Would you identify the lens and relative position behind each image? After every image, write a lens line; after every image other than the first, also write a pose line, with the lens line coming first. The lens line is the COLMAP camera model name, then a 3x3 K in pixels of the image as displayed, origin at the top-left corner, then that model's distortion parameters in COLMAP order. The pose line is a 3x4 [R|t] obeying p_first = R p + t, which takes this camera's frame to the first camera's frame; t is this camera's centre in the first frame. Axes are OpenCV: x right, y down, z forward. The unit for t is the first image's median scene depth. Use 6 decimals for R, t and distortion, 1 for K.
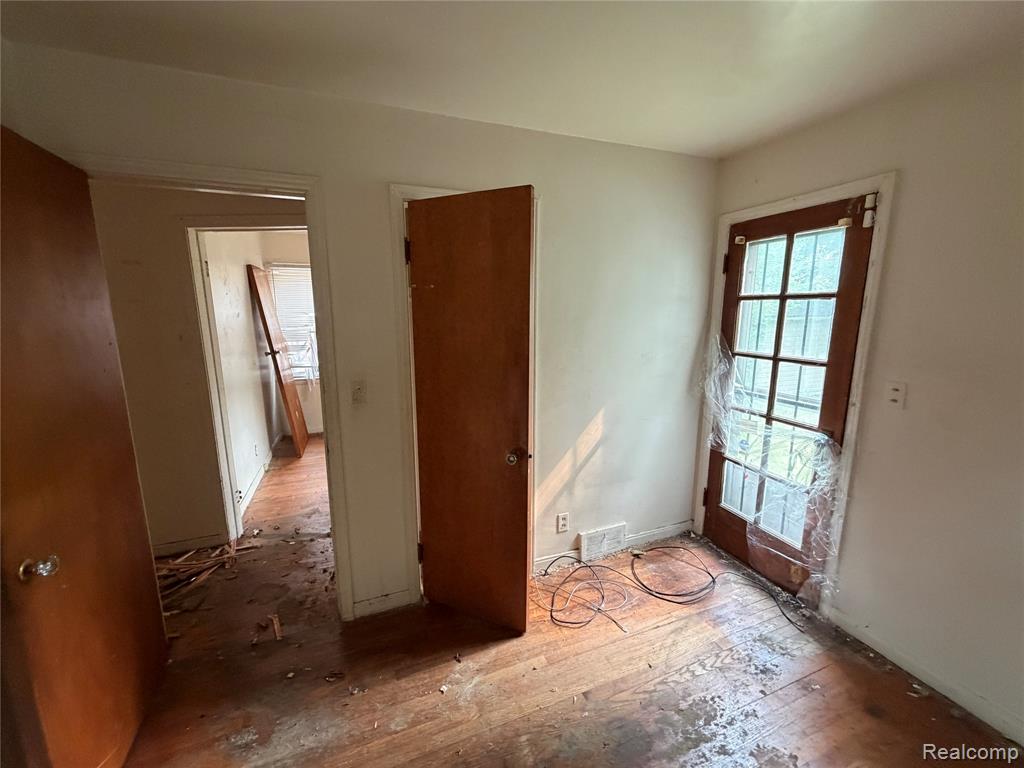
lens RADIAL K [[411.3, 0, 509.7], [0, 411.3, 385.5], [0, 0, 1]] dist [0.003738, 0.000130]
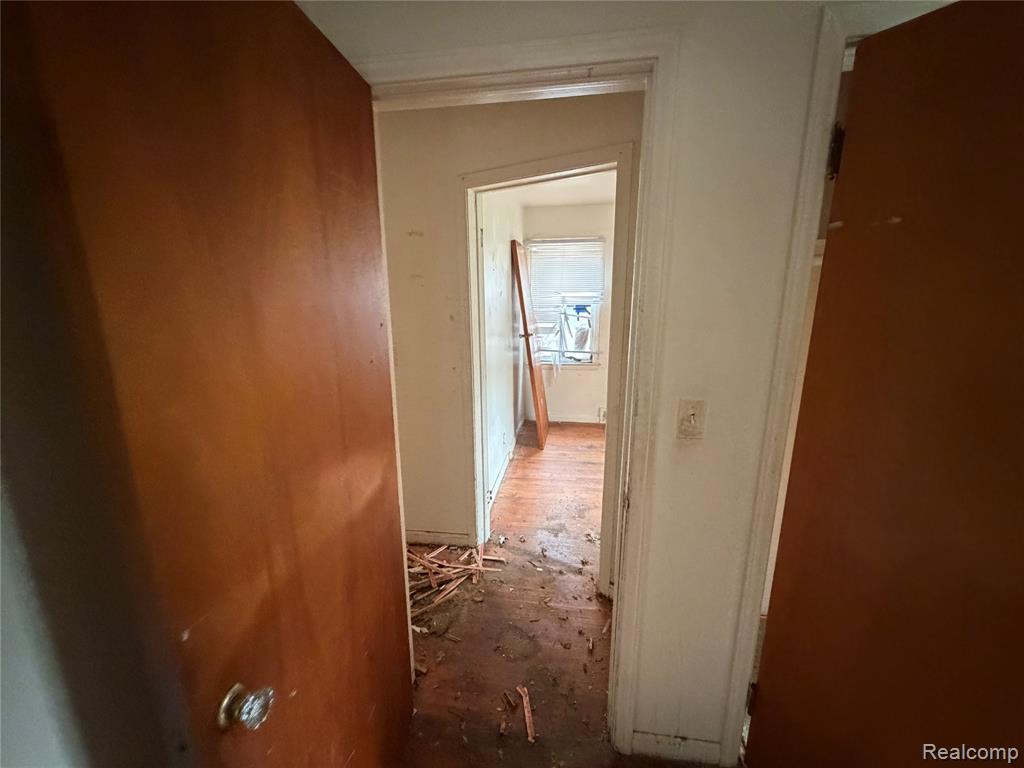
lens RADIAL K [[411.3, 0, 510.9], [0, 411.3, 384.5], [0, 0, 1]] dist [0.003738, 0.000130]
pose [[0.867921, 0.103511, -0.485798, -0.207506], [-0.084199, 0.994550, 0.061484, -0.032155], [0.489515, -0.012460, 0.871906, 0.247022]]
